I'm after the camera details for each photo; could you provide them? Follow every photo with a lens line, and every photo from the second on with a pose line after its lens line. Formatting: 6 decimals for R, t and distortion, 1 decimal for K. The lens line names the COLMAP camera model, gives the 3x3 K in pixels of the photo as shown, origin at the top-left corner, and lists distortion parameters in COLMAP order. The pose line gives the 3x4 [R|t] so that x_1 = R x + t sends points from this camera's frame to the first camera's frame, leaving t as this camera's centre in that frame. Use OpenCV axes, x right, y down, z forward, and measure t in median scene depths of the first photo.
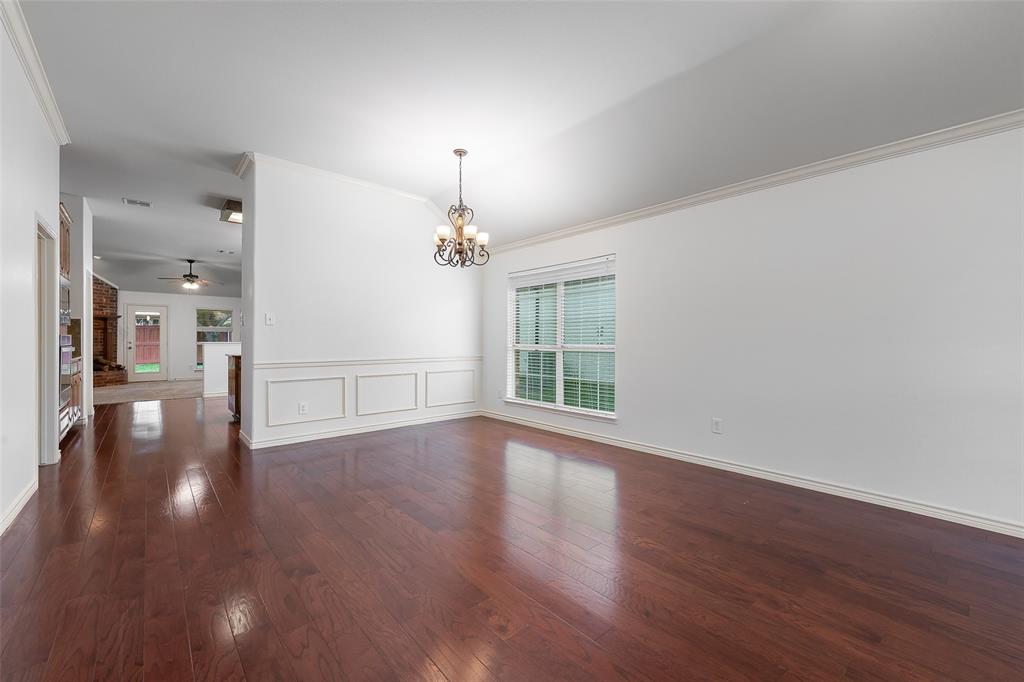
lens RADIAL K [[435.8, 0, 514.7], [0, 435.8, 337.2], [0, 0, 1]] dist [0.018435, 0.000193]
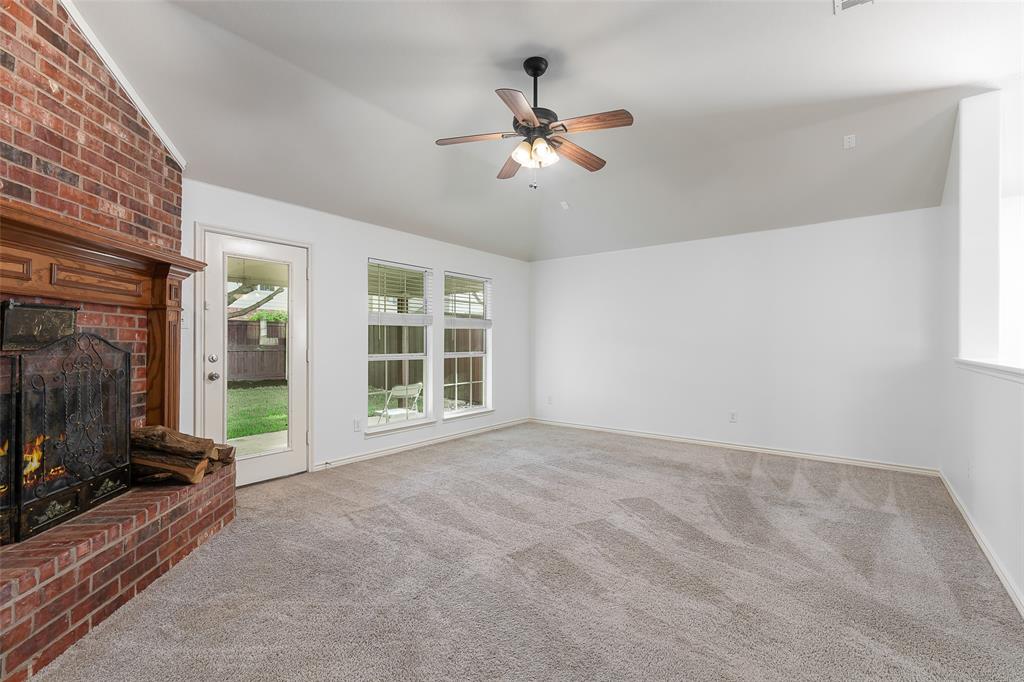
lens RADIAL K [[448.4, 0, 515.6], [0, 448.4, 342.5], [0, 0, 1]] dist [0.000912, 0.000044]
pose [[0.976385, 0.006057, 0.215952, -0.758361], [-0.007004, 0.999969, 0.003620, -0.001412], [-0.215924, -0.005047, 0.976397, 0.682114]]
